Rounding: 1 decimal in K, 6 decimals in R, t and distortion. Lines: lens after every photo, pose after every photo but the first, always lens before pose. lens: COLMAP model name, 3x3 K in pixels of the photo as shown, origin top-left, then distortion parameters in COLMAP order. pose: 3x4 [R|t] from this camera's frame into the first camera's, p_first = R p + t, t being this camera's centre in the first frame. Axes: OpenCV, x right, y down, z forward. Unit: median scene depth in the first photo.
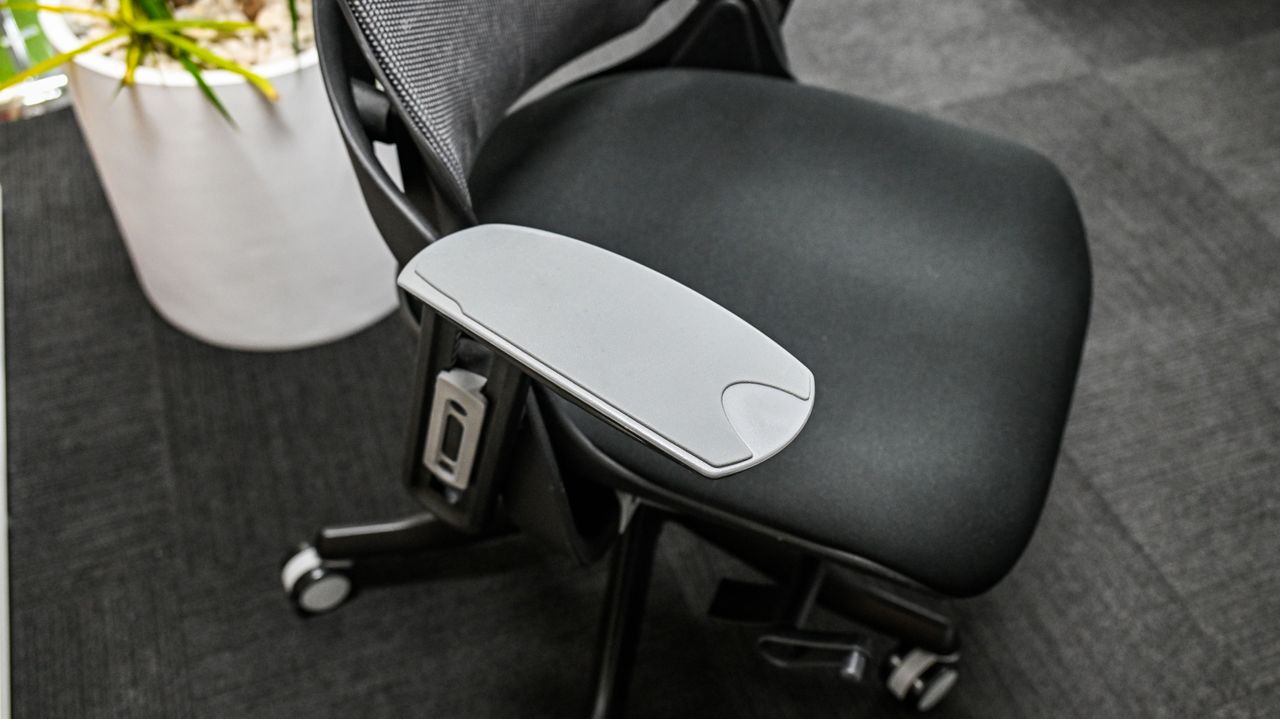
lens RADIAL K [[1209.6, 0, 636.1], [0, 1209.6, 385.6], [0, 0, 1]] dist [-0.003355, 0.017075]
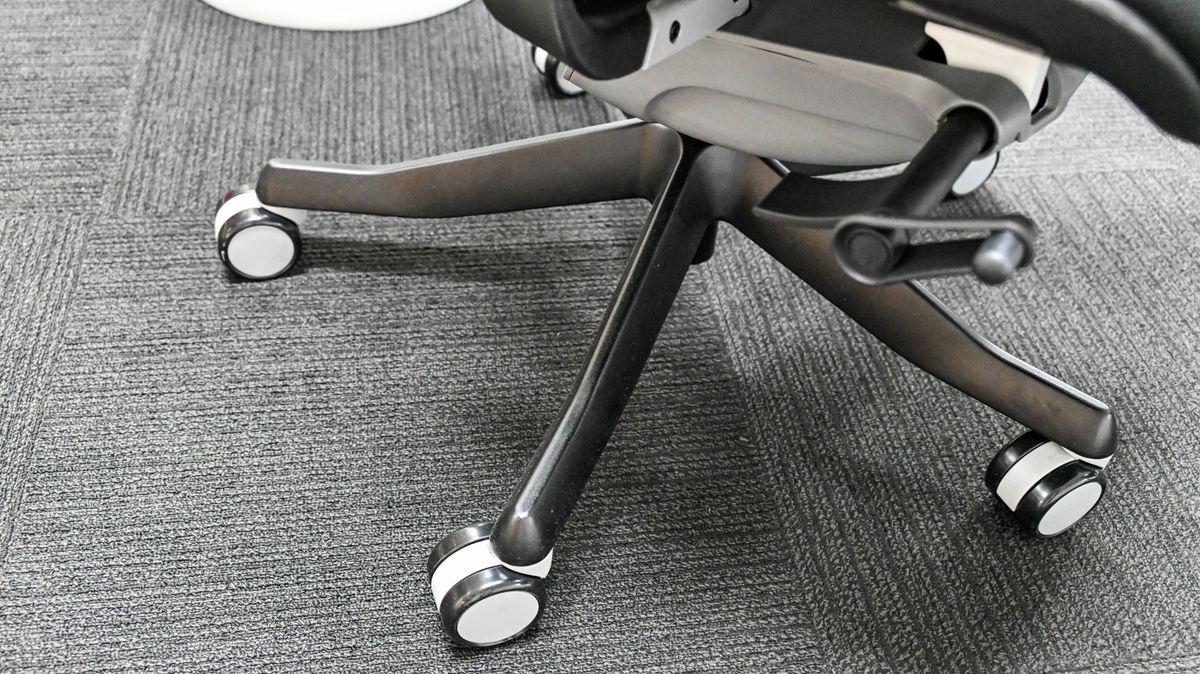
lens RADIAL K [[1134.0, 0, 596.3], [0, 1134.0, 361.5], [0, 0, 1]] dist [-0.003355, 0.017075]
pose [[0.978338, 0.171504, -0.115938, 0.044031], [-0.177745, 0.983012, -0.045754, 0.226296], [0.106122, 0.065370, 0.992202, 0.302554]]
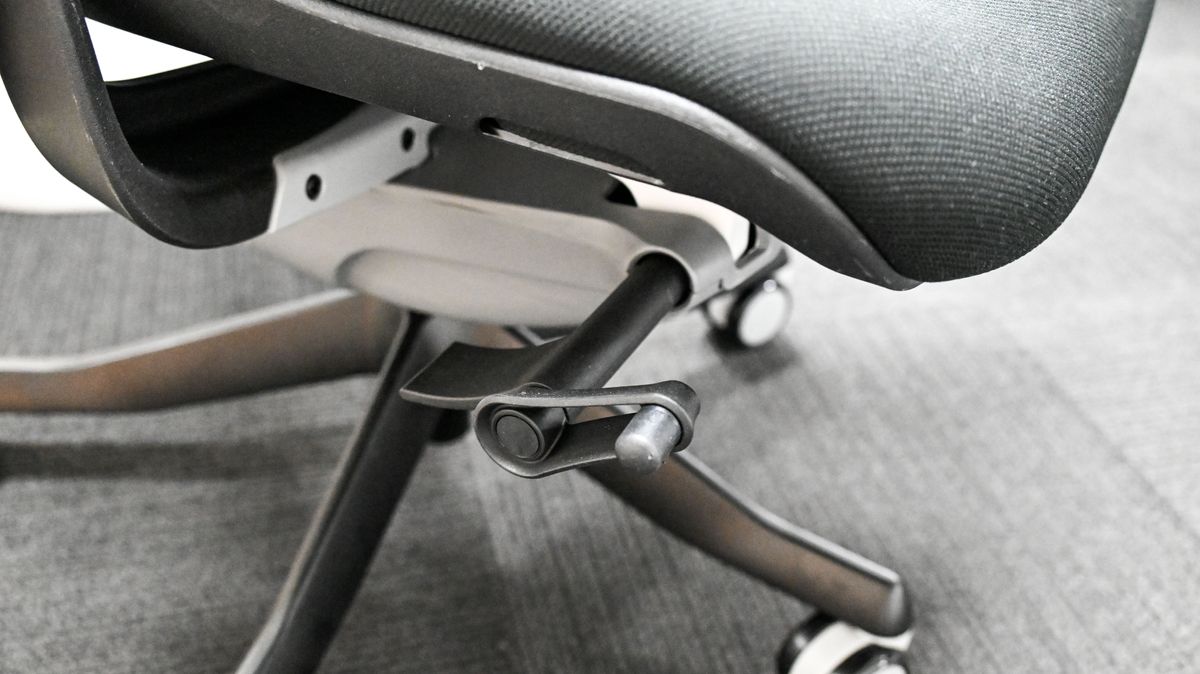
lens RADIAL K [[1134.0, 0, 596.3], [0, 1134.0, 361.5], [0, 0, 1]] dist [-0.003355, 0.017075]
pose [[0.994757, 0.086573, -0.054441, 0.120971], [-0.095539, 0.976595, -0.192705, 0.192865], [0.036484, 0.196896, 0.979745, 0.385469]]
